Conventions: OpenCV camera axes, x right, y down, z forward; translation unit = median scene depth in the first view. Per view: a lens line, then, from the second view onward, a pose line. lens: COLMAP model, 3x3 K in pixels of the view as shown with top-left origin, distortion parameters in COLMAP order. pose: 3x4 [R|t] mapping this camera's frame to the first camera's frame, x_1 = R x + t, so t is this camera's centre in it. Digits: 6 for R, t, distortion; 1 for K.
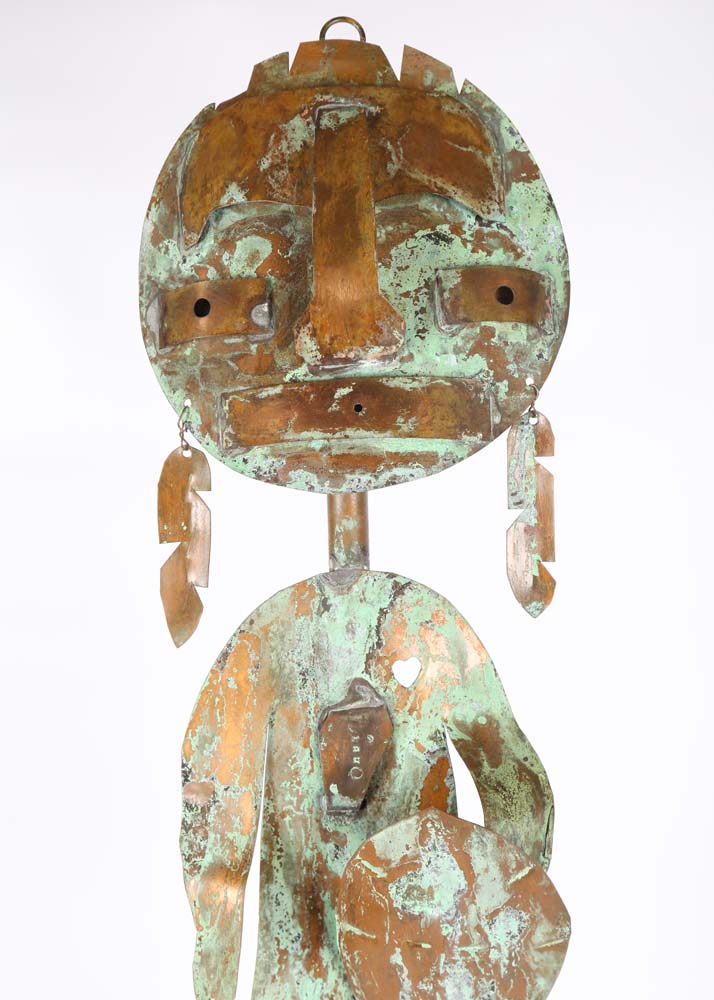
lens RADIAL K [[1260.0, 0, 355.3], [0, 1260.0, 515.1], [0, 0, 1]] dist [0.032093, 0.000000]
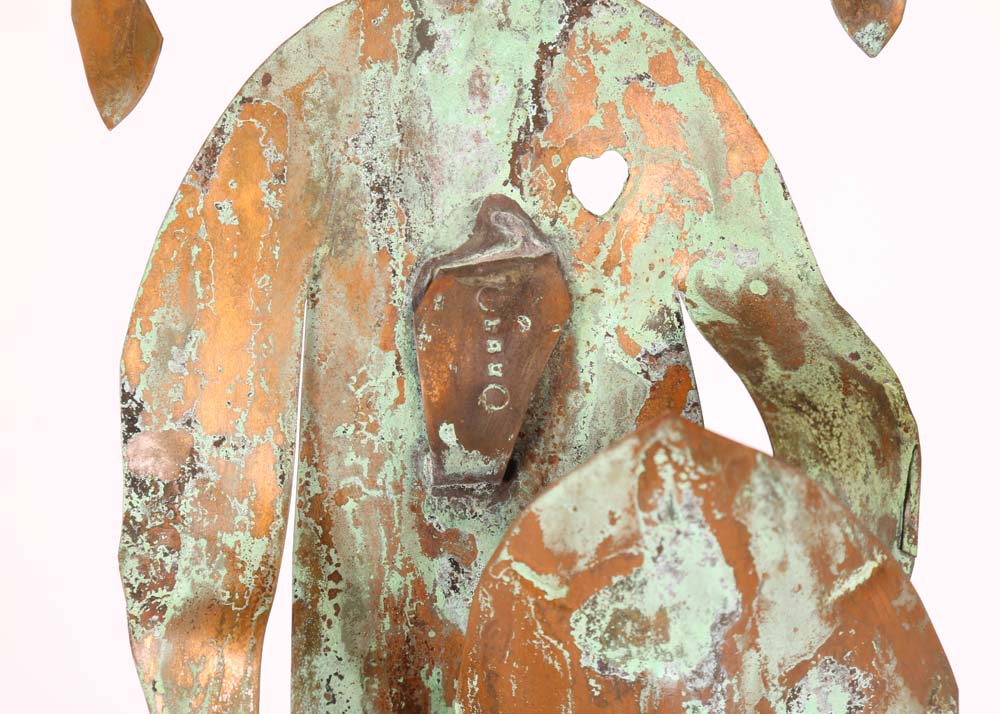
lens RADIAL K [[2253.5, 0, 497.0], [0, 2253.5, 358.0], [0, 0, 1]] dist [0.179948, 0.000000]
pose [[0.999426, -0.016012, 0.029863, -0.023701], [0.016160, 0.999858, -0.004714, 0.195771], [-0.029783, 0.005194, 0.999543, 0.159879]]
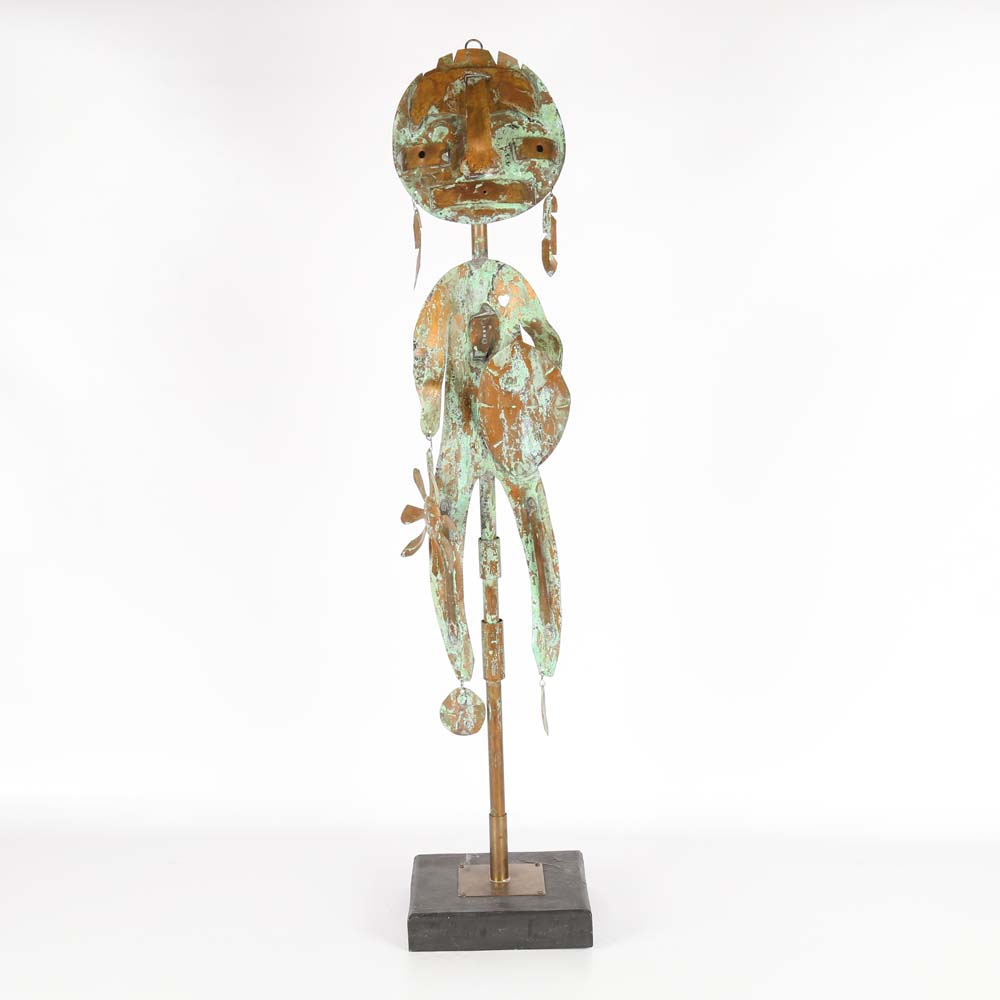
lens RADIAL K [[1615.4, 0, 482.1], [0, 1615.4, 490.5], [0, 0, 1]] dist [0.001641, 0.000000]
pose [[0.997784, -0.020924, 0.063163, -0.215156], [0.020055, 0.999696, 0.014359, 0.459583], [-0.063444, -0.013060, 0.997900, -2.225255]]
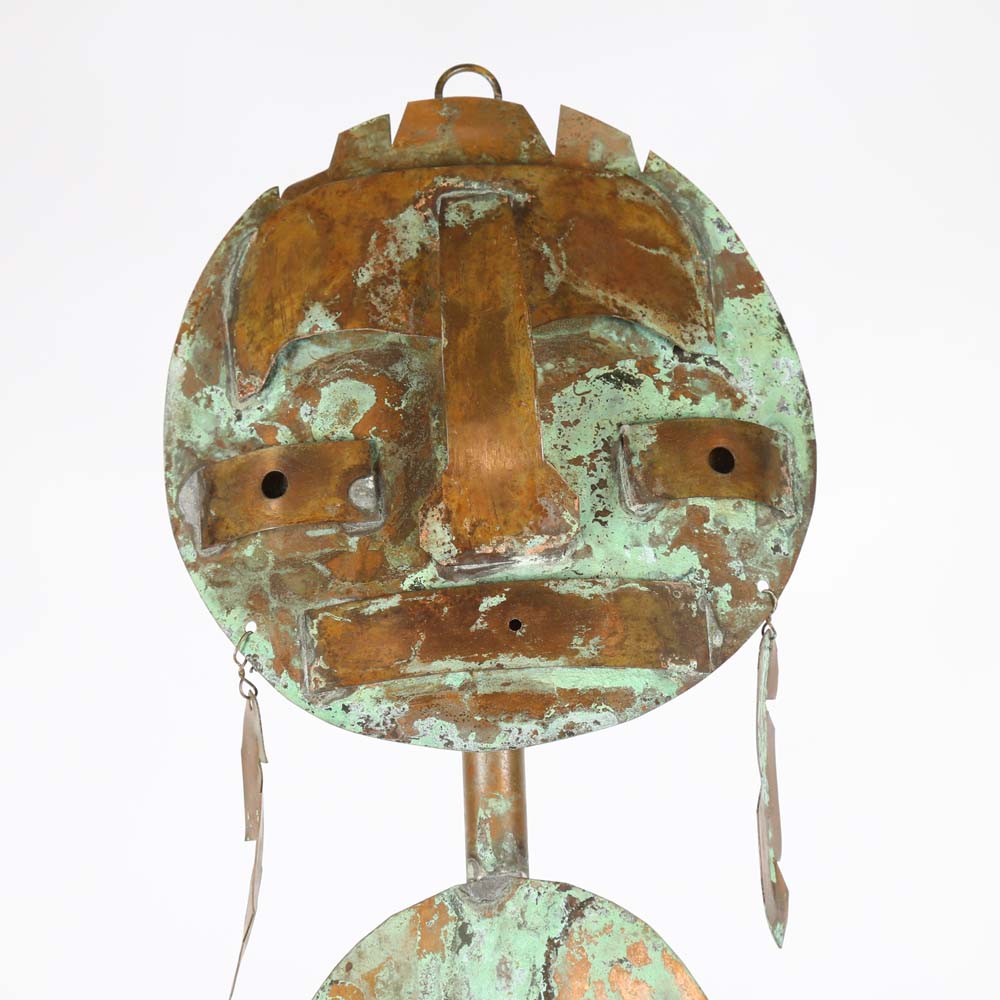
lens RADIAL K [[3424.4, 0, 495.9], [0, 3424.4, 519.1], [0, 0, 1]] dist [0.339784, 0.000000]
pose [[0.997059, -0.014857, 0.075178, -0.137580], [0.027801, 0.984320, -0.174185, 0.170055], [-0.071412, 0.175763, 0.981839, -0.775273]]
